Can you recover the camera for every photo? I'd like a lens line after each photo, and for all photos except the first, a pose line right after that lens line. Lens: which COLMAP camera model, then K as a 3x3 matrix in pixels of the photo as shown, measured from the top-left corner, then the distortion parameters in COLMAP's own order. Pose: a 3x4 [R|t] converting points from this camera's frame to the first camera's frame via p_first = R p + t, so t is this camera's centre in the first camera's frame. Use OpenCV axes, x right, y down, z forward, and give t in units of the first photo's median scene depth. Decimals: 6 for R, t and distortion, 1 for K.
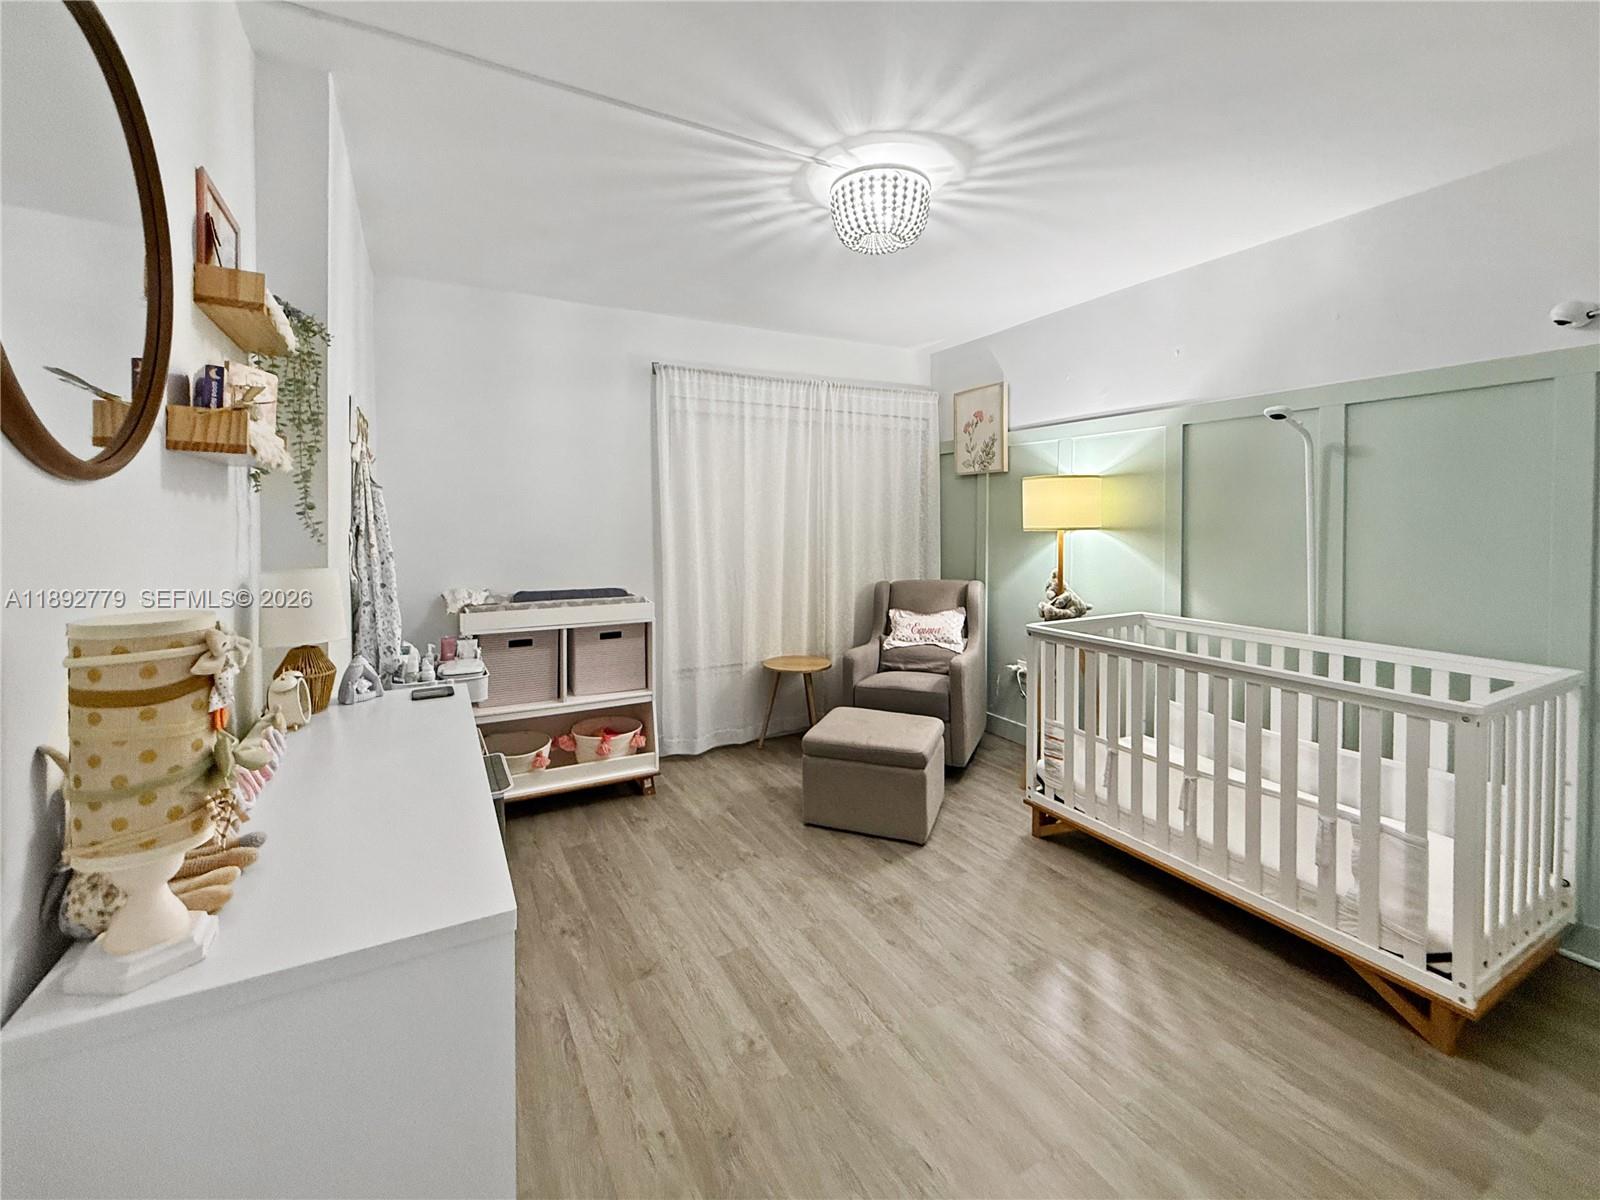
lens RADIAL K [[662.8, 0, 799.8], [0, 662.8, 551.6], [0, 0, 1]] dist [0.001351, 0.000251]
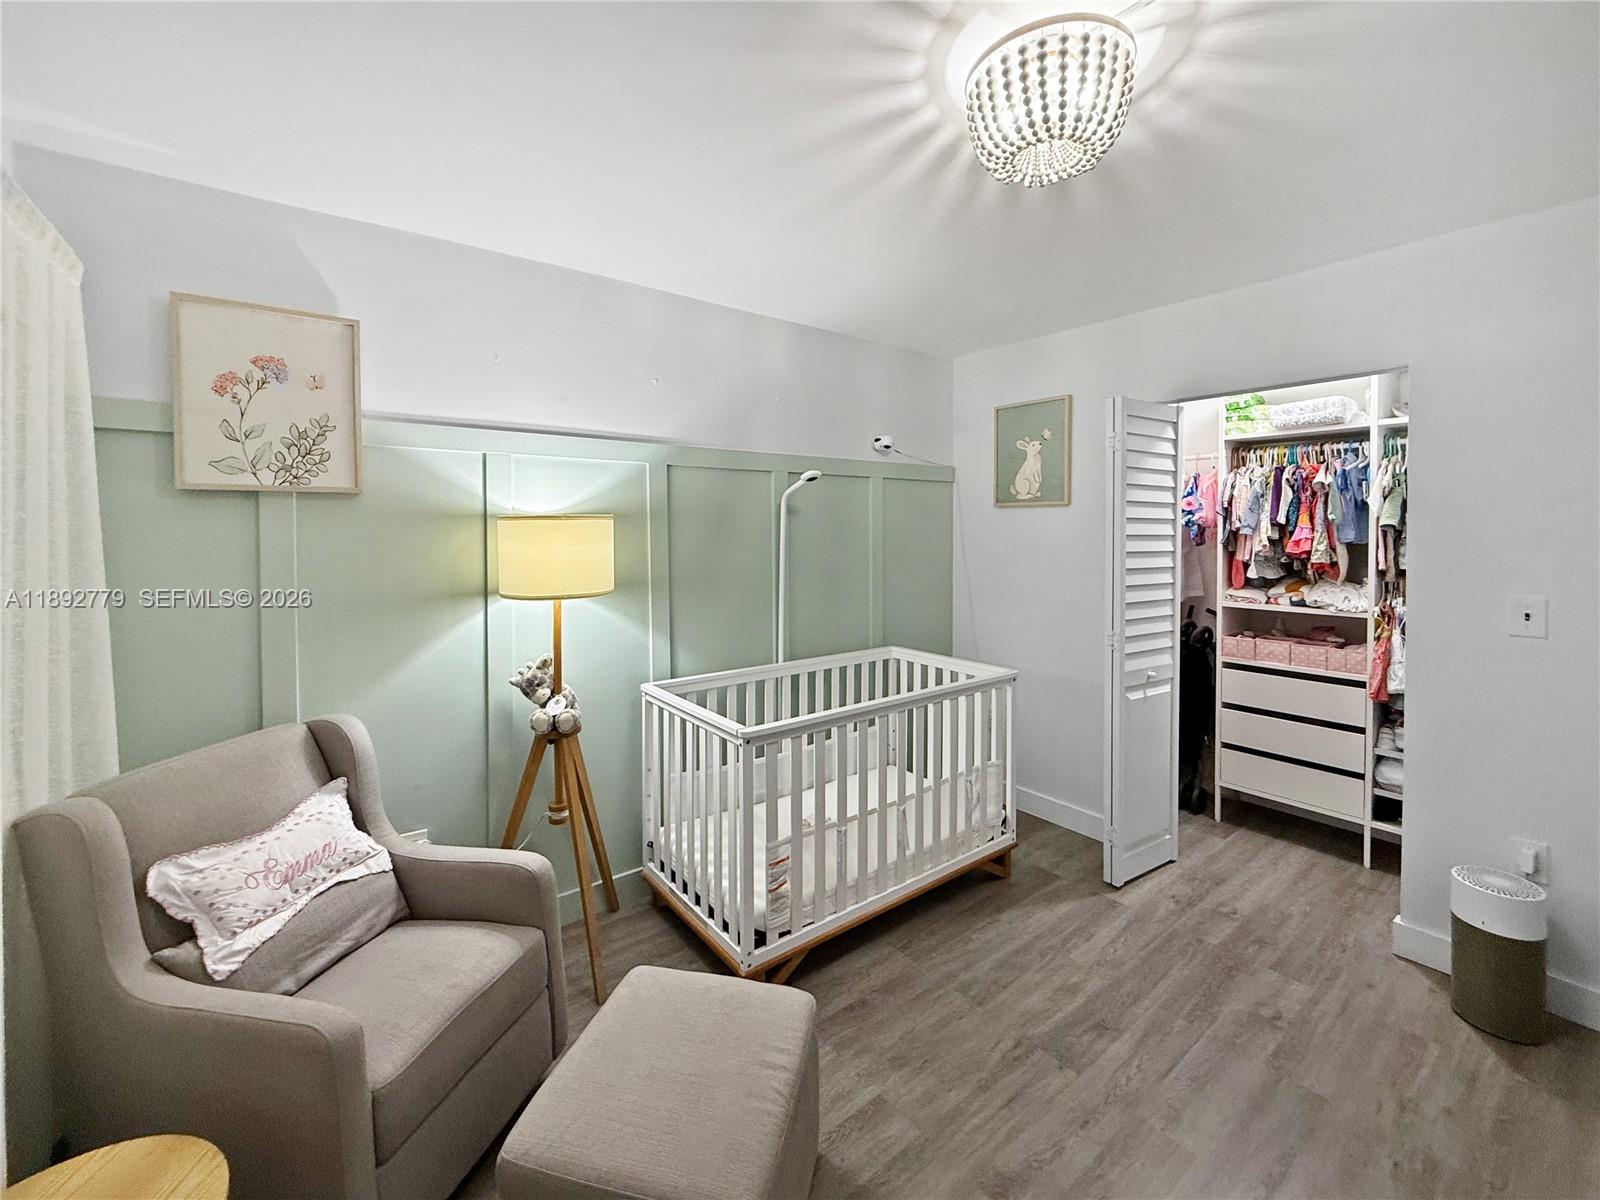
lens RADIAL K [[662.8, 0, 799.8], [0, 662.8, 551.6], [0, 0, 1]] dist [0.001351, 0.000251]
pose [[-0.149703, -0.018894, 0.988551, -0.314245], [0.062947, 0.997607, 0.028600, -0.081506], [-0.986725, 0.066508, -0.148155, 0.890295]]
